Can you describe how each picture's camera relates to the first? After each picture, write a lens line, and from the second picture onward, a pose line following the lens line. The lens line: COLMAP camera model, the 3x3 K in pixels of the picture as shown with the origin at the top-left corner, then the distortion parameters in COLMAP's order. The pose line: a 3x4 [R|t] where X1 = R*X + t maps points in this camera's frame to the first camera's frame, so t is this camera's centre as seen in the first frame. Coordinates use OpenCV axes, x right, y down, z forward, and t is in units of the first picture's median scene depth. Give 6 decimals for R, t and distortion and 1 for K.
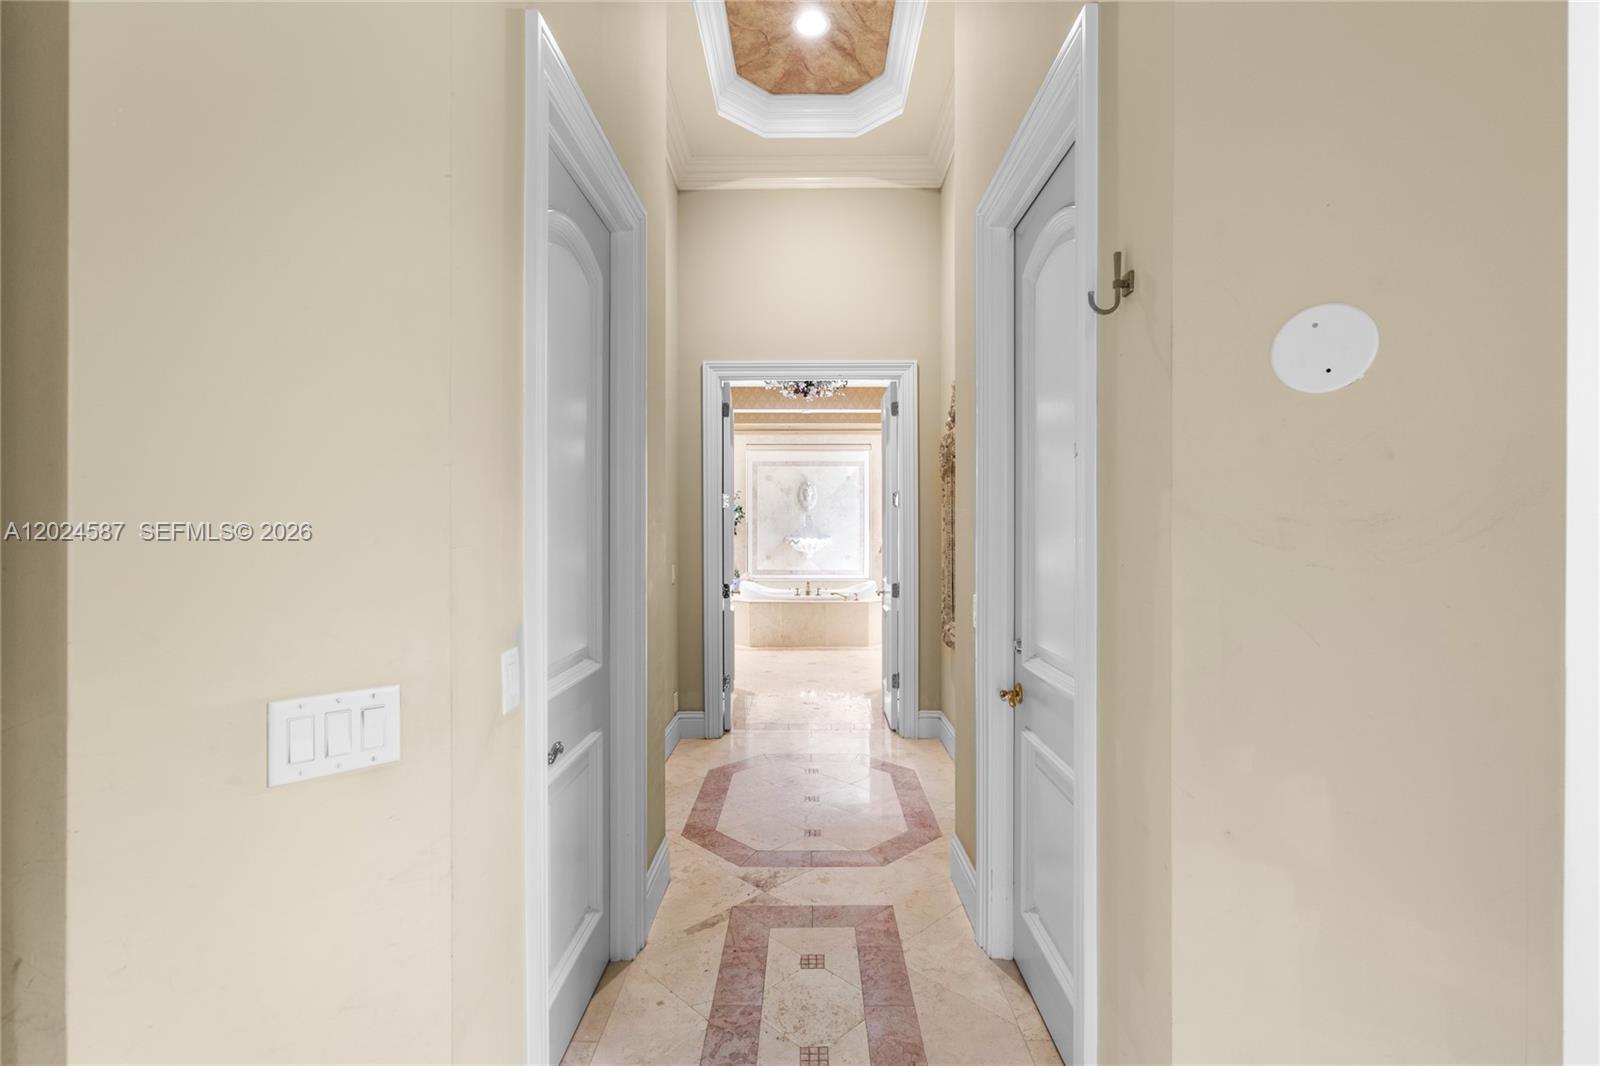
lens RADIAL K [[735.7, 0, 792.8], [0, 735.7, 522.3], [0, 0, 1]] dist [-0.004641, 0.004101]
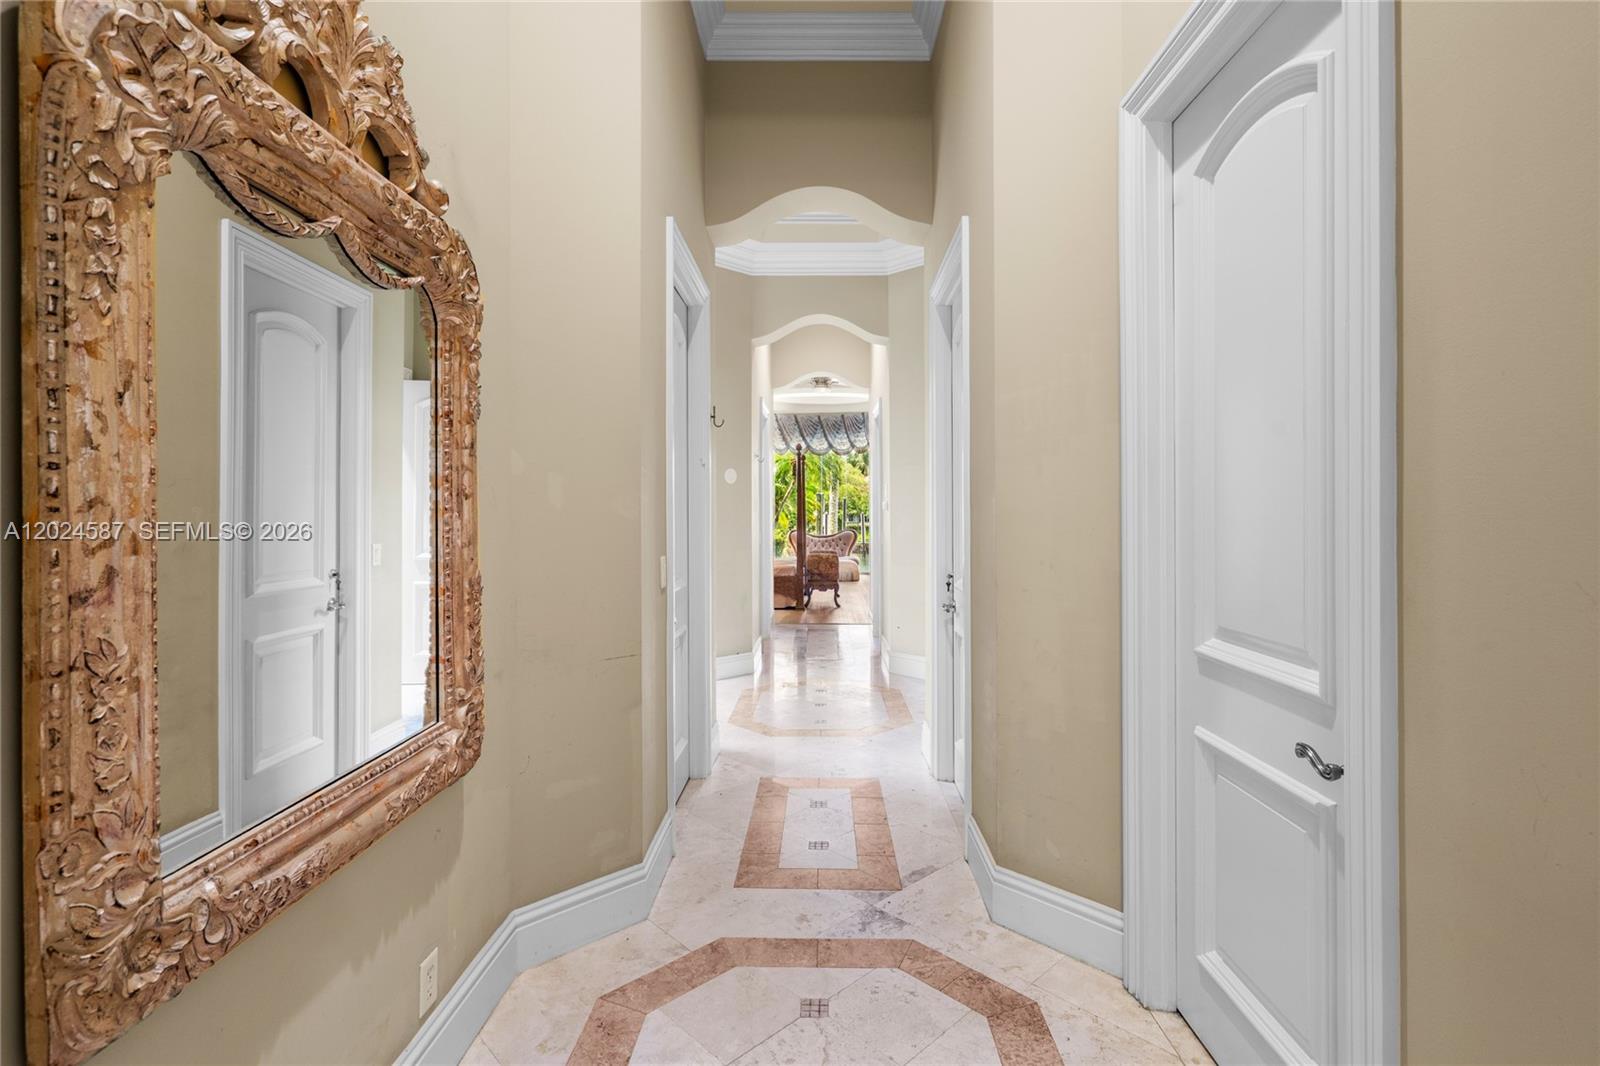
lens RADIAL K [[735.7, 0, 800.7], [0, 735.7, 521.1], [0, 0, 1]] dist [-0.004641, 0.004101]
pose [[-0.999954, 0.004136, 0.008670, 0.037082], [0.004118, 0.999989, -0.002078, 0.046183], [-0.008678, -0.002042, -0.999960, 1.884144]]
